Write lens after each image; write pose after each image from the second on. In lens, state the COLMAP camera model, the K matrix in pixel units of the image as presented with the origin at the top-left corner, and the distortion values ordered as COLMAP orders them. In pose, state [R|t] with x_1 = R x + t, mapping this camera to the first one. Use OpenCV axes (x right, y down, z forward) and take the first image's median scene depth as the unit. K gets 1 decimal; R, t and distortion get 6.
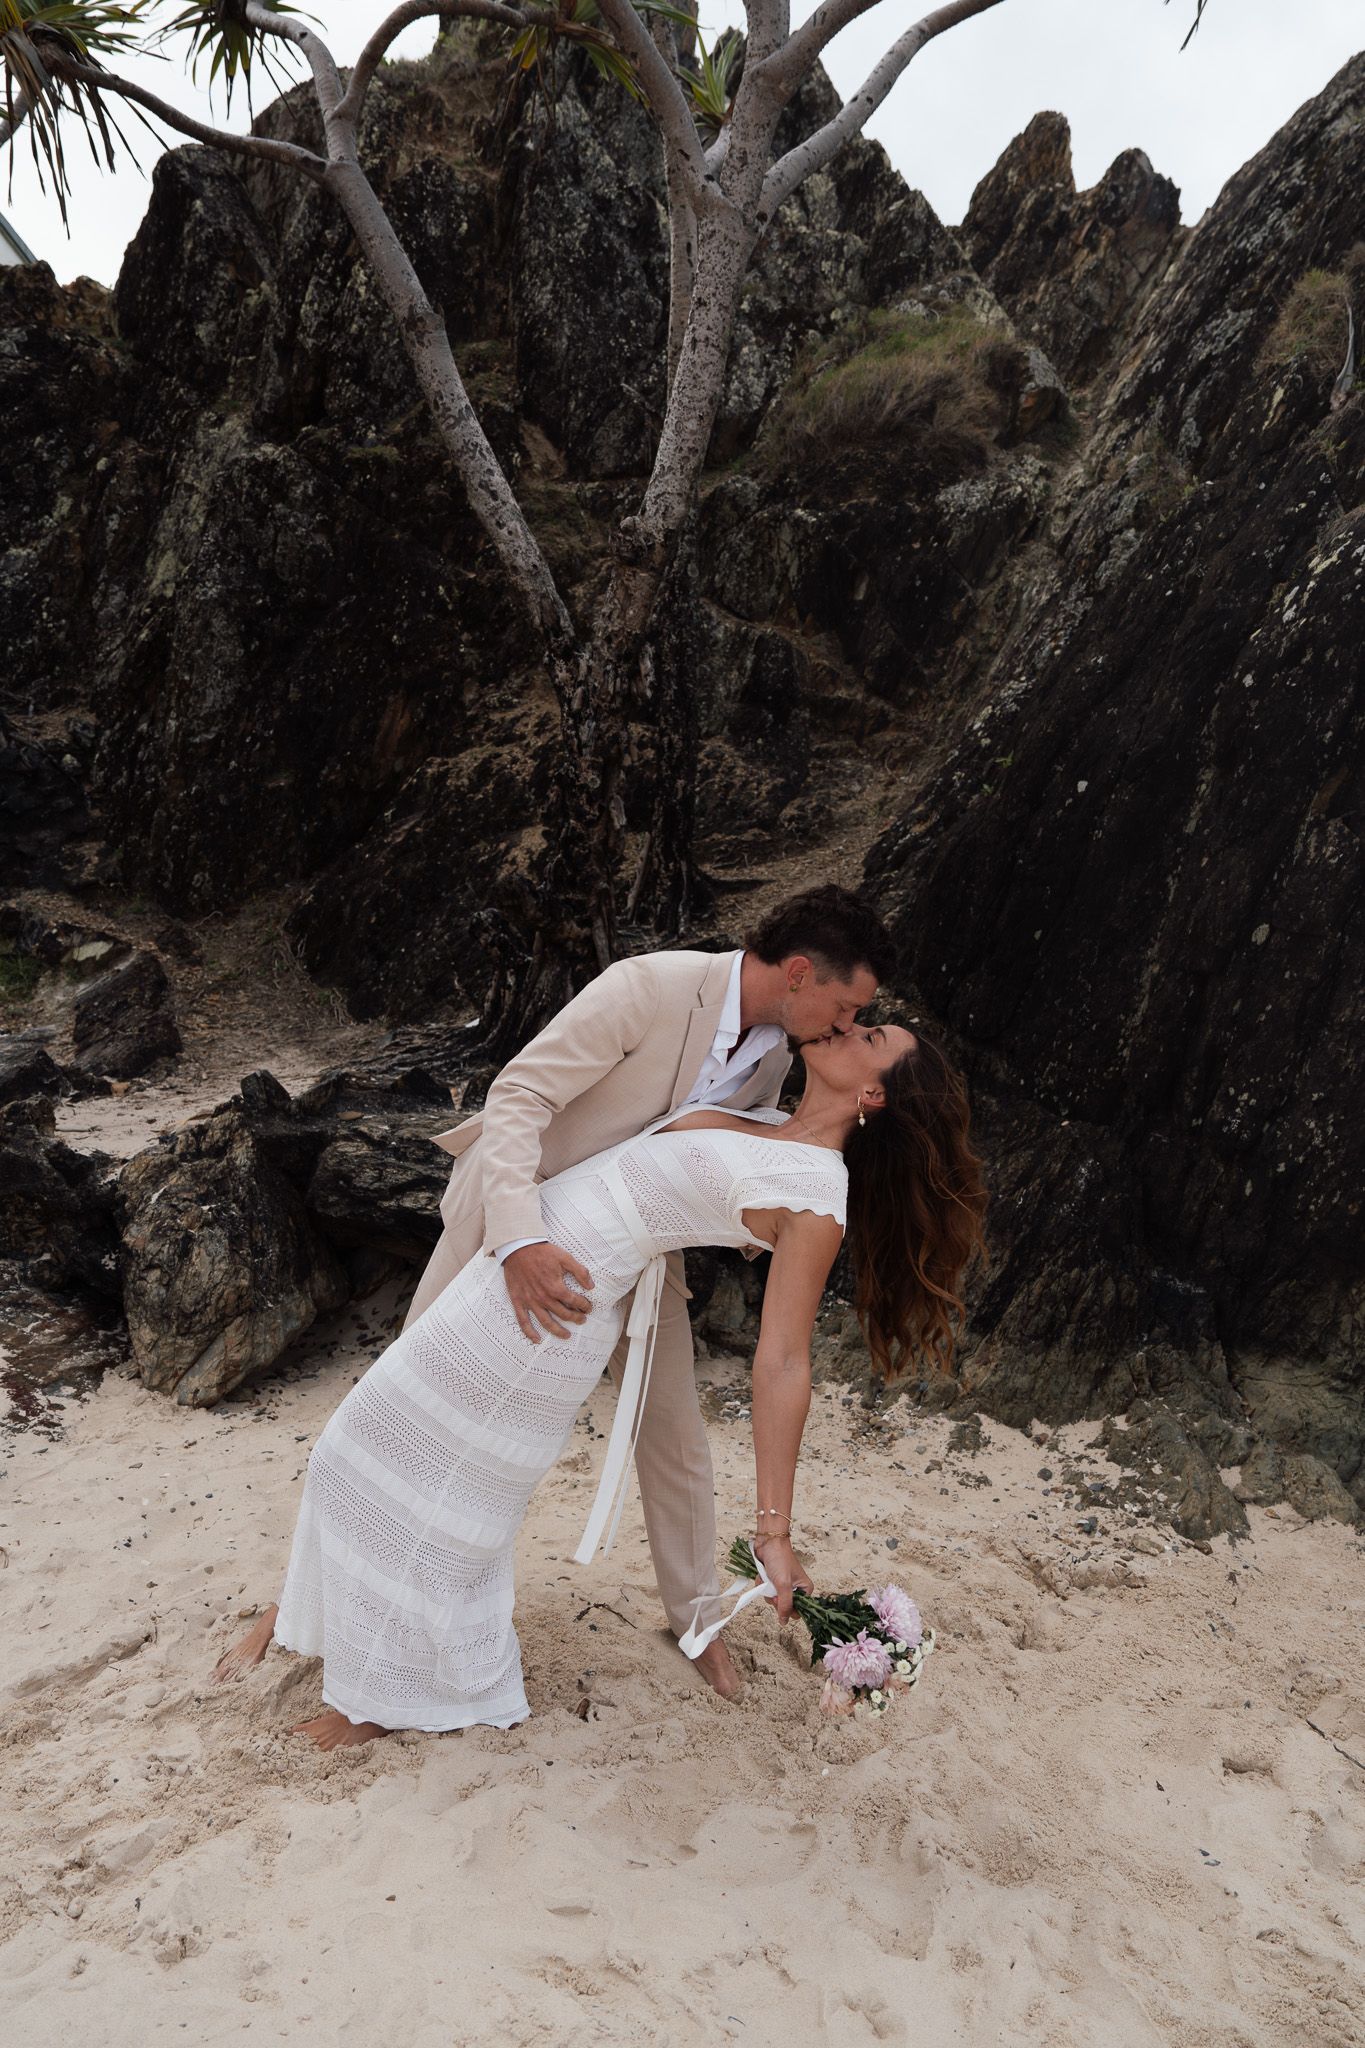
lens RADIAL K [[1410.7, 0, 684.0], [0, 1410.7, 1028.8], [0, 0, 1]] dist [-0.013821, 0.013654]
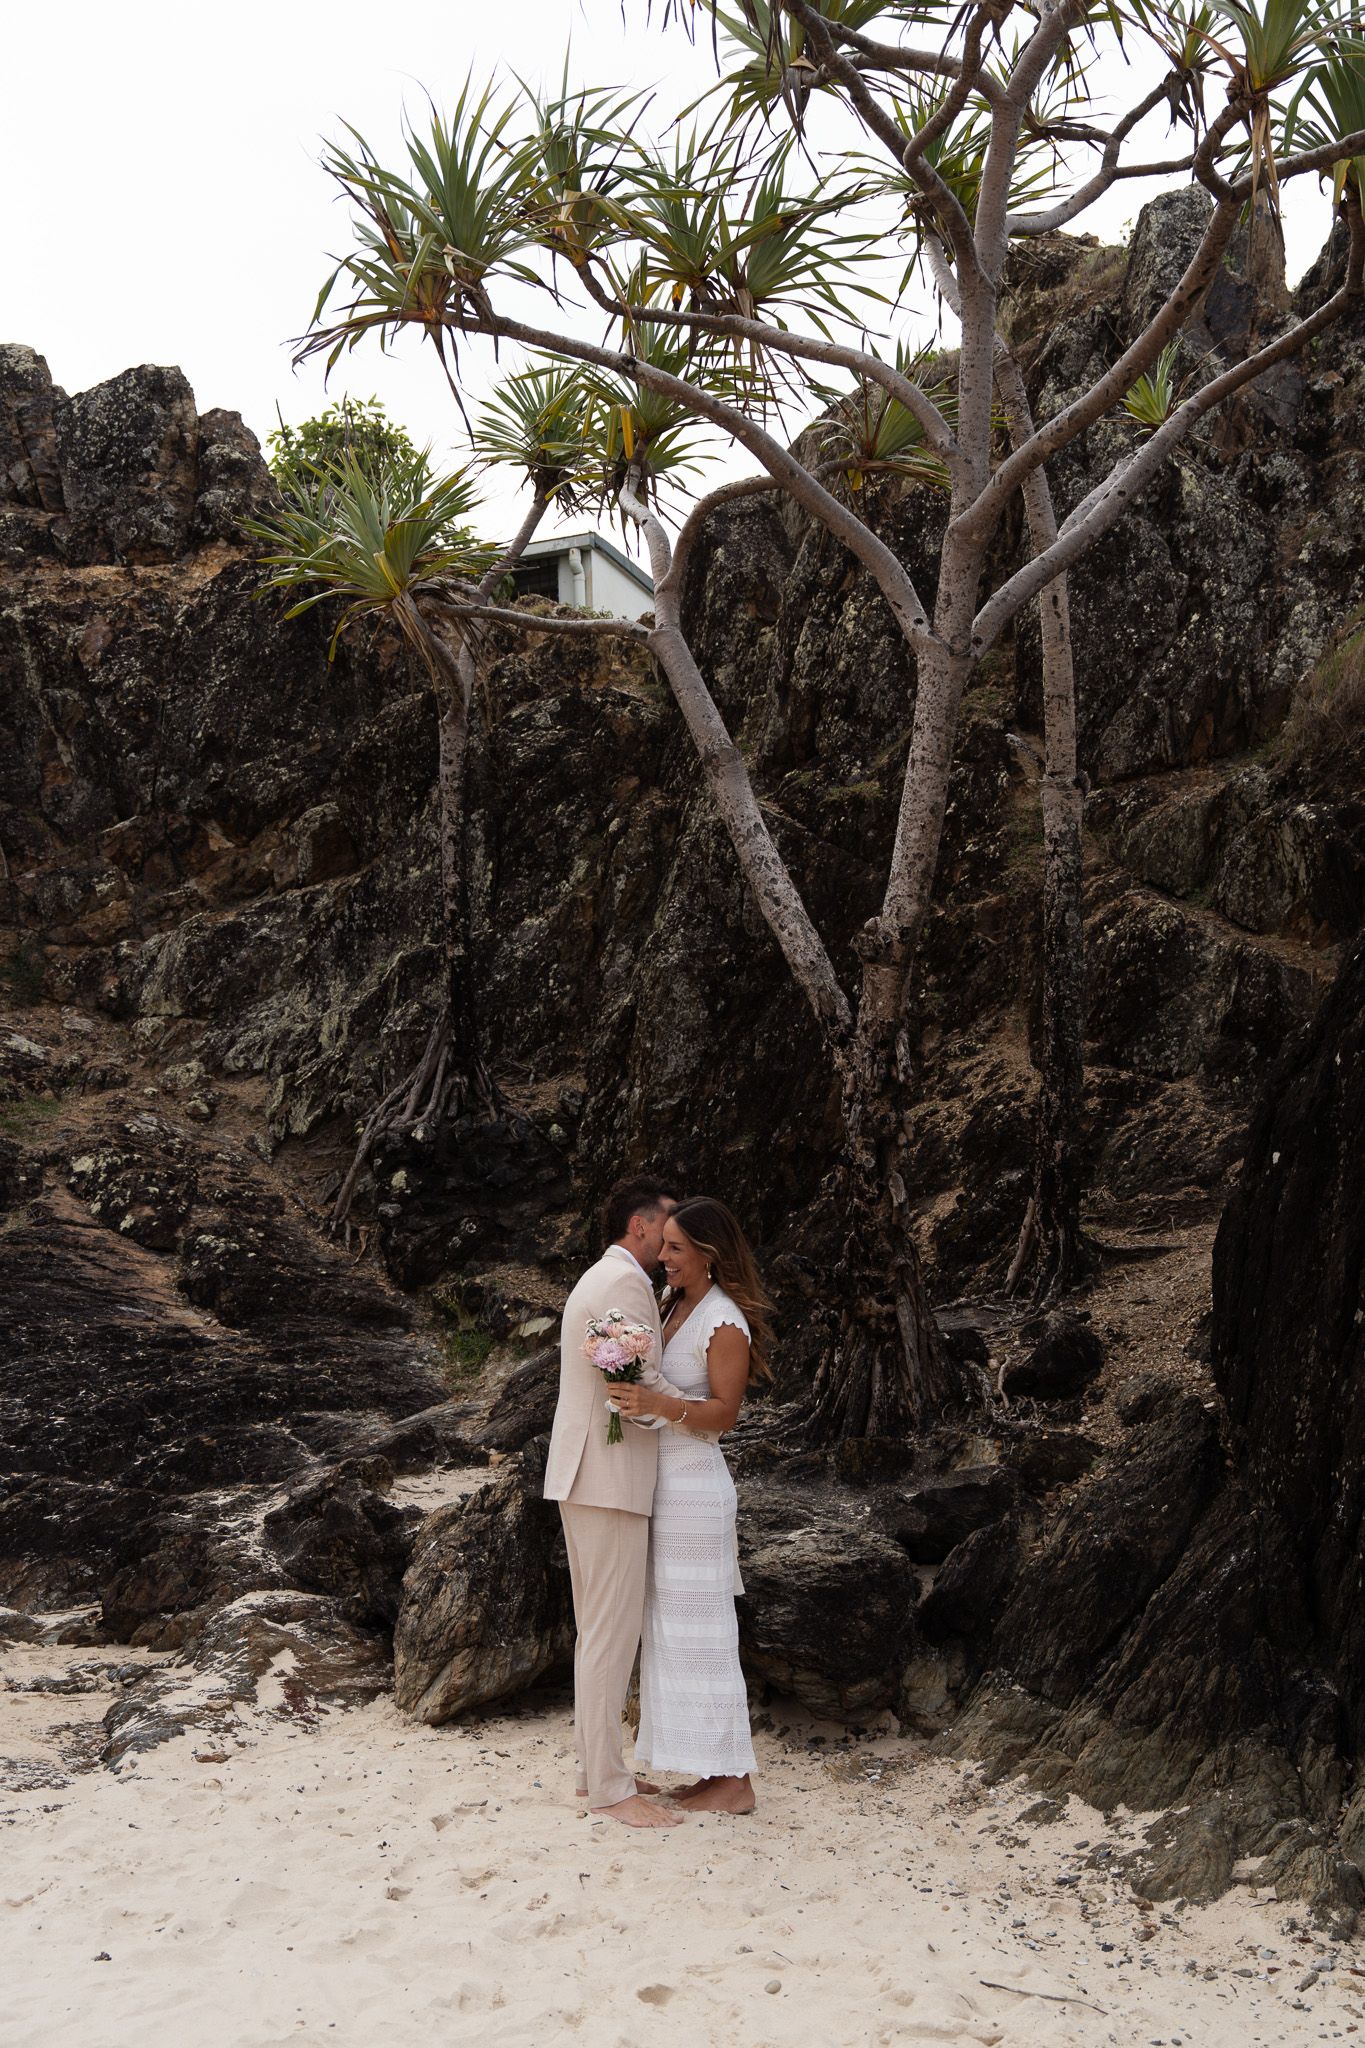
lens RADIAL K [[1989.5, 0, 682.8], [0, 1989.5, 1025.7], [0, 0, 1]] dist [0.002069, 0.000000]
pose [[0.898236, -0.065493, -0.434606, 0.267357], [-0.023740, 0.980162, -0.196770, 0.009334], [0.438871, 0.187064, 0.878863, -0.207051]]
